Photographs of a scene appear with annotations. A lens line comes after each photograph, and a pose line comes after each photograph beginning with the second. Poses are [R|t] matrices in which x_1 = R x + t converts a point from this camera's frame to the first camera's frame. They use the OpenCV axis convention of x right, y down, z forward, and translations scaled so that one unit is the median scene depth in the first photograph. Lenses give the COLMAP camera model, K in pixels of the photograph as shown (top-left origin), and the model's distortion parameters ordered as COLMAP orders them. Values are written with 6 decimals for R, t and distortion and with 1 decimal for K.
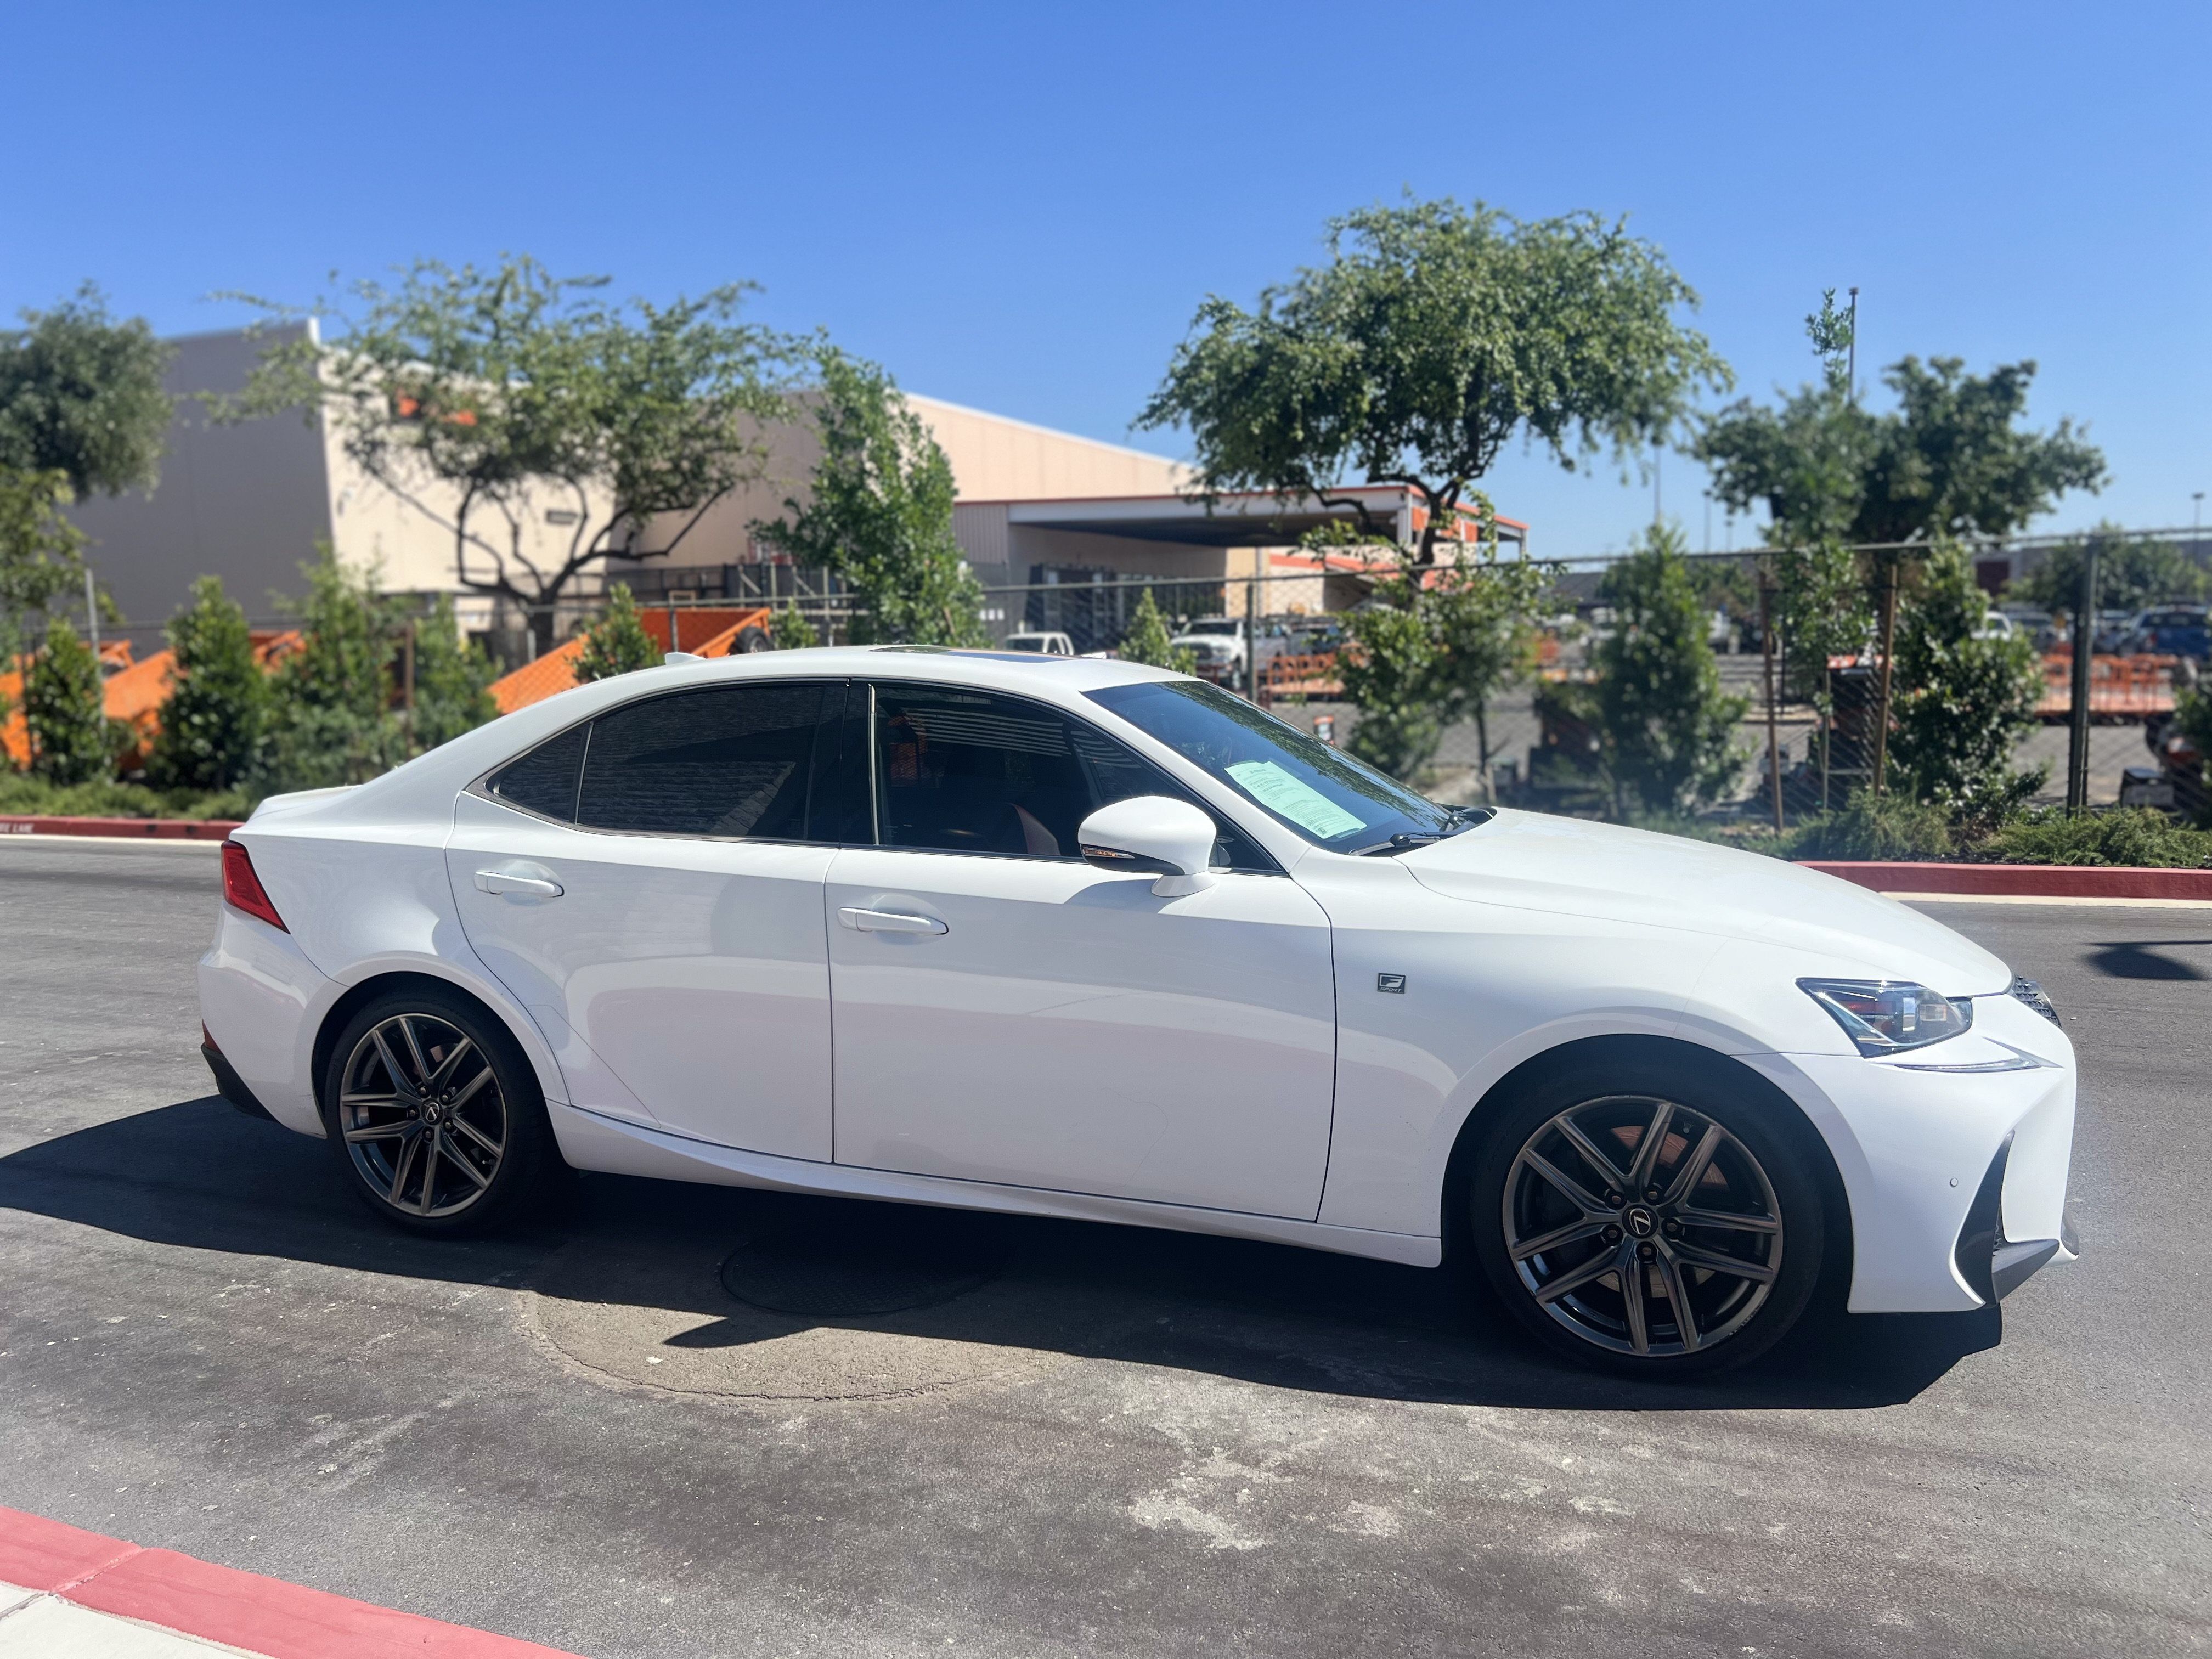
lens RADIAL K [[1659.1, 0, 1105.1], [0, 1659.1, 821.3], [0, 0, 1]] dist [0.041673, -0.048057]
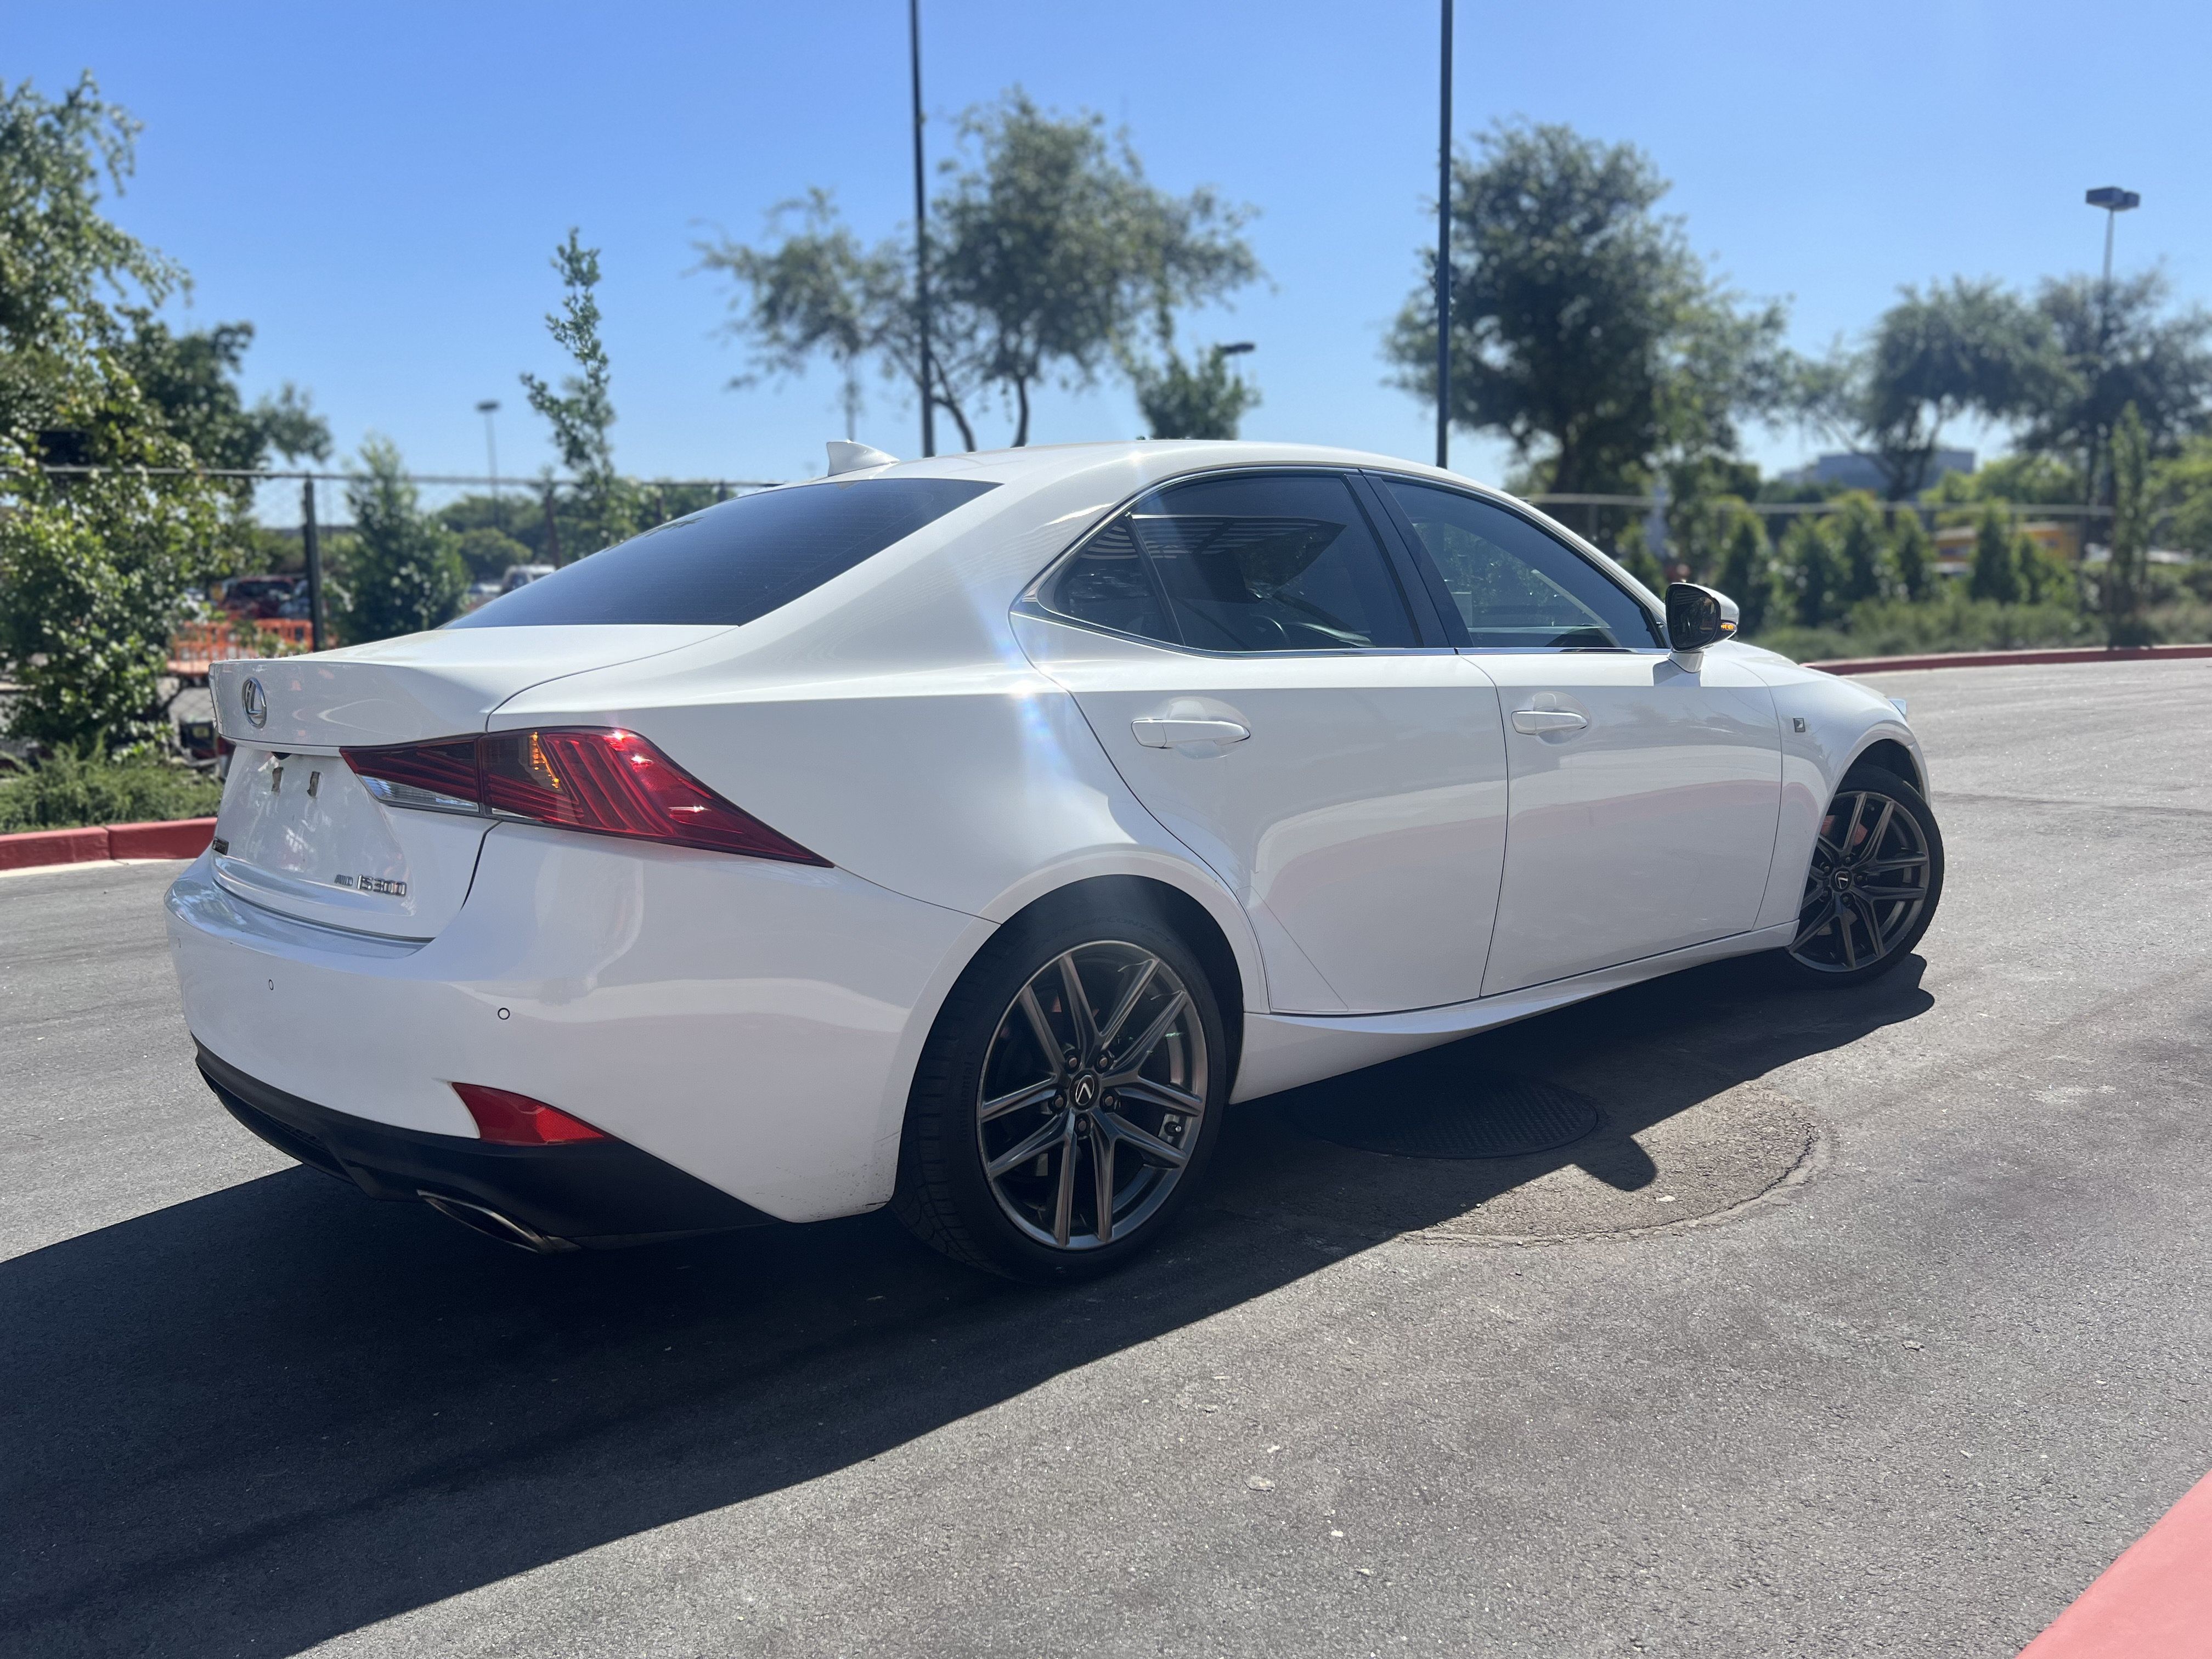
lens RADIAL K [[1659.1, 0, 1110.2], [0, 1659.1, 824.7], [0, 0, 1]] dist [0.041673, -0.048057]
pose [[0.477931, -0.109411, 0.871557, -1.125009], [0.097348, 0.992698, 0.071236, 0.027239], [-0.872986, 0.050798, 0.485092, 0.780302]]
